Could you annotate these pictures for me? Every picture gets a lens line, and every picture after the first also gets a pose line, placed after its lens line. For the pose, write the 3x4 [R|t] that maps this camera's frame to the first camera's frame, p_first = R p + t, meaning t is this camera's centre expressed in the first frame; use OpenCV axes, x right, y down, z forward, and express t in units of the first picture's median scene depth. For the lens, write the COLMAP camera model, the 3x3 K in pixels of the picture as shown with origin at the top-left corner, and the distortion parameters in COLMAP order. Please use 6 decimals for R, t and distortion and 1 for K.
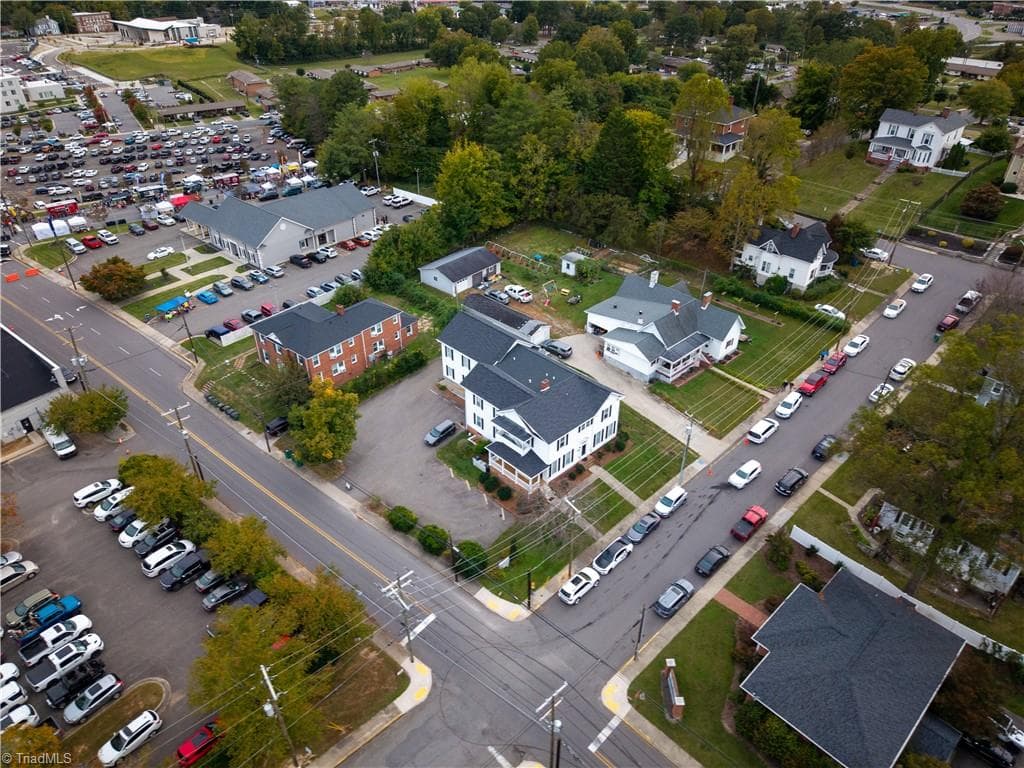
lens RADIAL K [[684.1, 0, 511.5], [0, 684.1, 385.6], [0, 0, 1]] dist [0.020855, -0.018480]
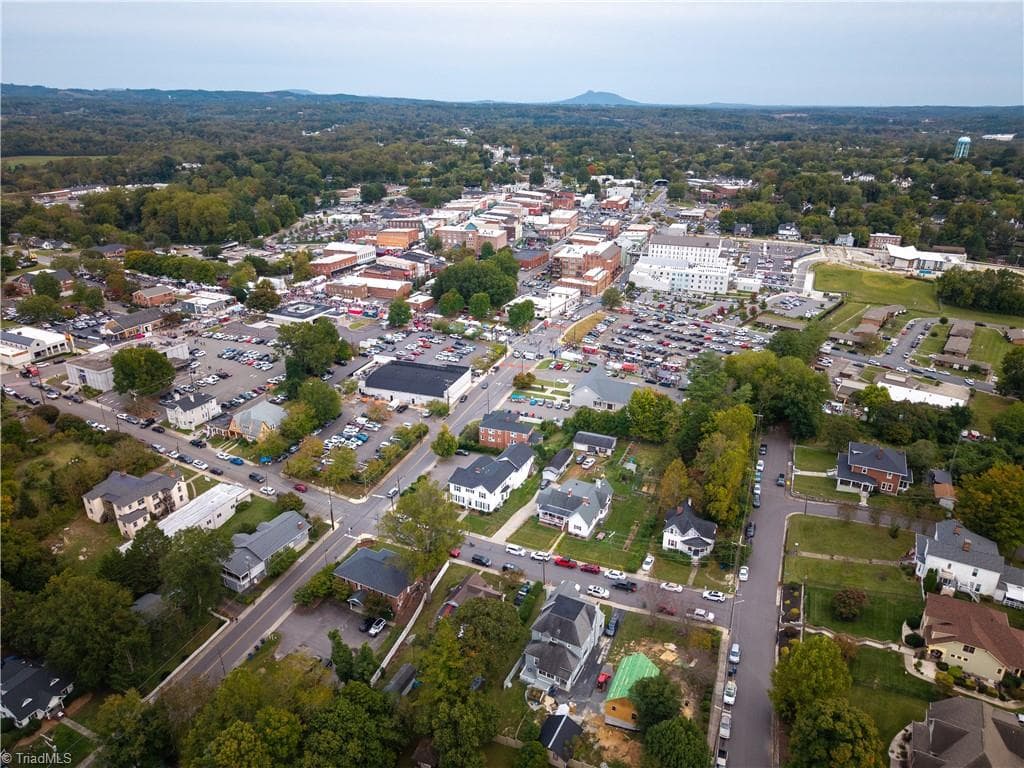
lens RADIAL K [[680.0, 0, 512.0], [0, 680.0, 384.0], [0, 0, 1]] dist [0.077632, -0.121734]
pose [[0.329238, 0.358161, -0.873684, 1.466561], [-0.533551, 0.833963, 0.140815, -0.464152], [0.779054, 0.419793, 0.465669, -0.088917]]
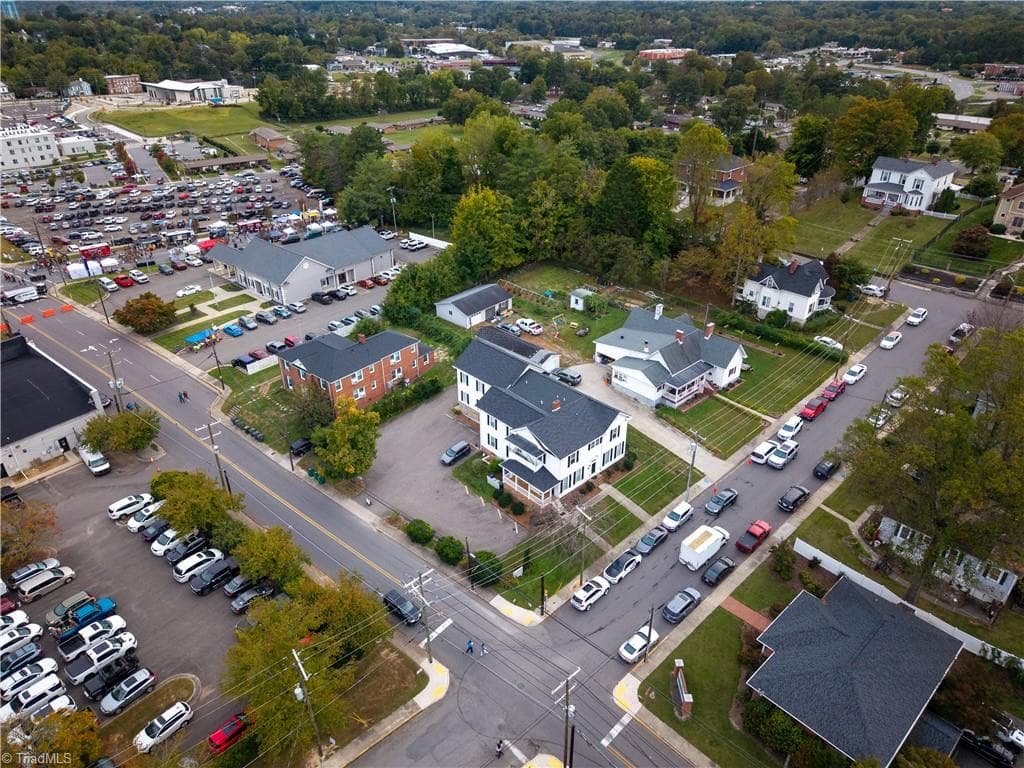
lens RADIAL K [[684.1, 0, 511.5], [0, 684.1, 385.6], [0, 0, 1]] dist [0.020855, -0.018480]
pose [[0.999942, 0.001819, -0.010574, -0.006461], [-0.002599, 0.997240, -0.074201, 0.033792], [0.010410, 0.074224, 0.997187, -0.038416]]
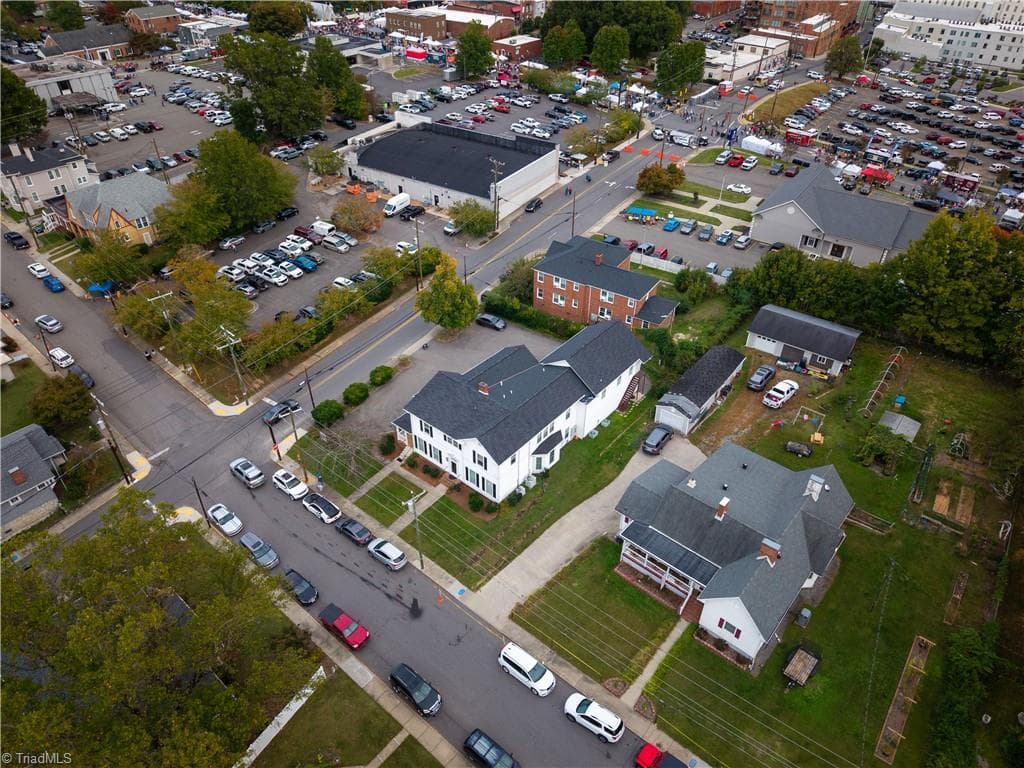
lens RADIAL K [[684.1, 0, 511.5], [0, 684.1, 385.6], [0, 0, 1]] dist [0.020855, -0.018480]
pose [[0.100862, 0.603552, -0.790919, 0.554388], [-0.562749, 0.690189, 0.454920, -0.315352], [0.820451, 0.399205, 0.409262, 0.476754]]
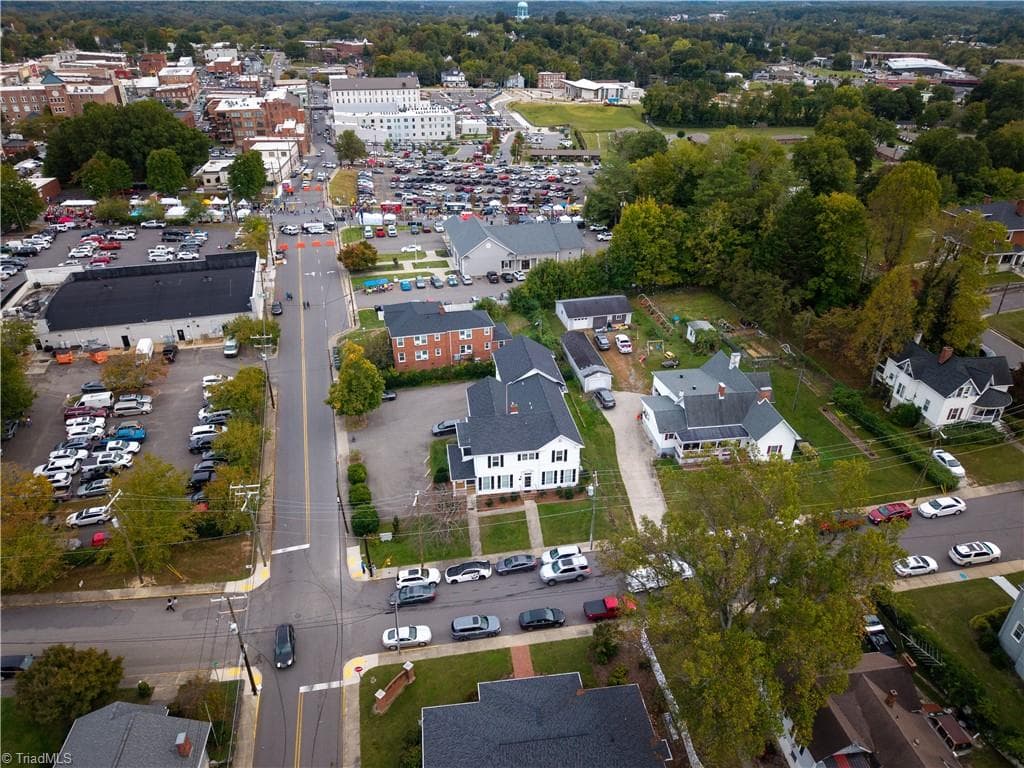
lens RADIAL K [[684.1, 0, 511.5], [0, 684.1, 385.6], [0, 0, 1]] dist [0.020855, -0.018480]
pose [[0.810308, 0.286082, -0.511427, 0.416304], [-0.328349, 0.944522, 0.008107, -0.031125], [0.485373, 0.161357, 0.859289, 0.061280]]
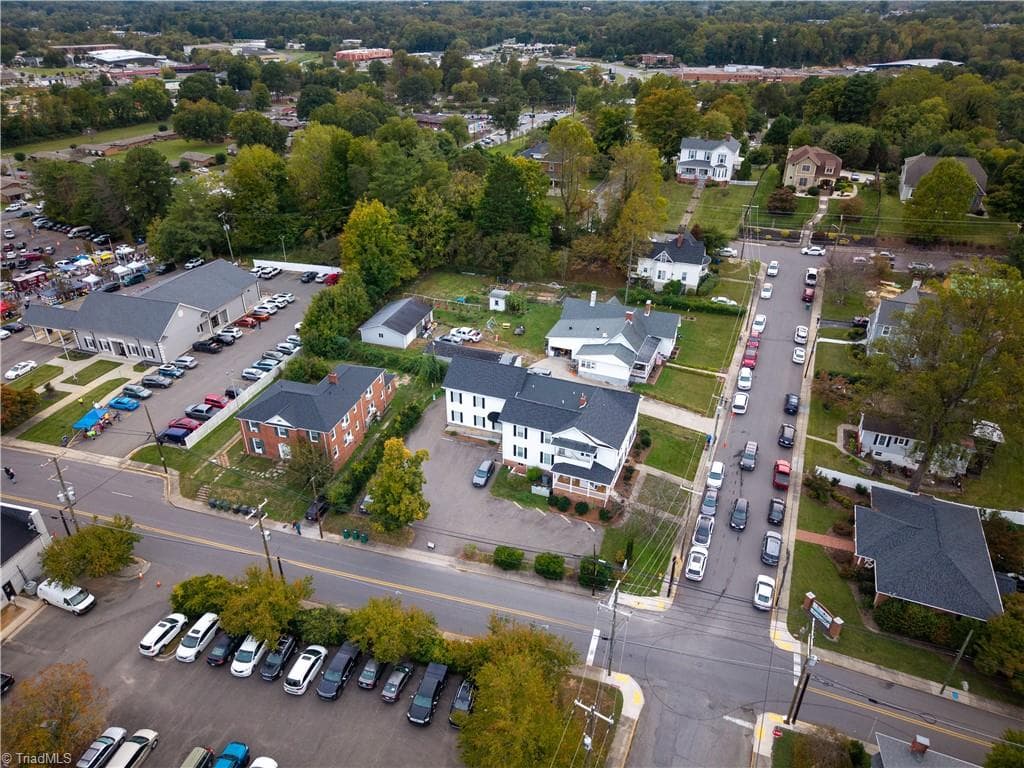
lens RADIAL K [[684.1, 0, 511.5], [0, 684.1, 385.6], [0, 0, 1]] dist [0.020855, -0.018480]
pose [[0.914697, -0.203442, 0.349201, -0.307412], [0.228492, 0.973032, -0.031631, -0.012150], [-0.333348, 0.108722, 0.936514, 0.020163]]
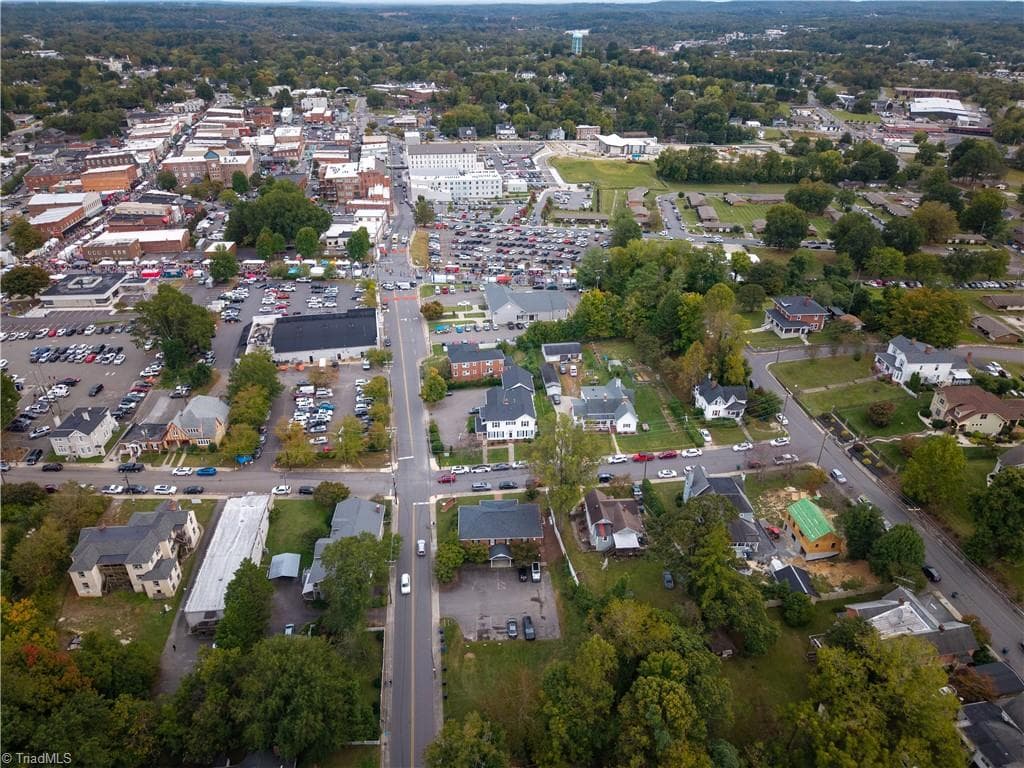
lens RADIAL K [[682.4, 0, 512.0], [0, 682.4, 384.0], [0, 0, 1]] dist [0.050713, -0.068924]
pose [[0.760216, 0.314631, -0.568401, 0.977299], [-0.364160, 0.930908, 0.028241, -0.093713], [0.538015, 0.185519, 0.822267, -0.644238]]
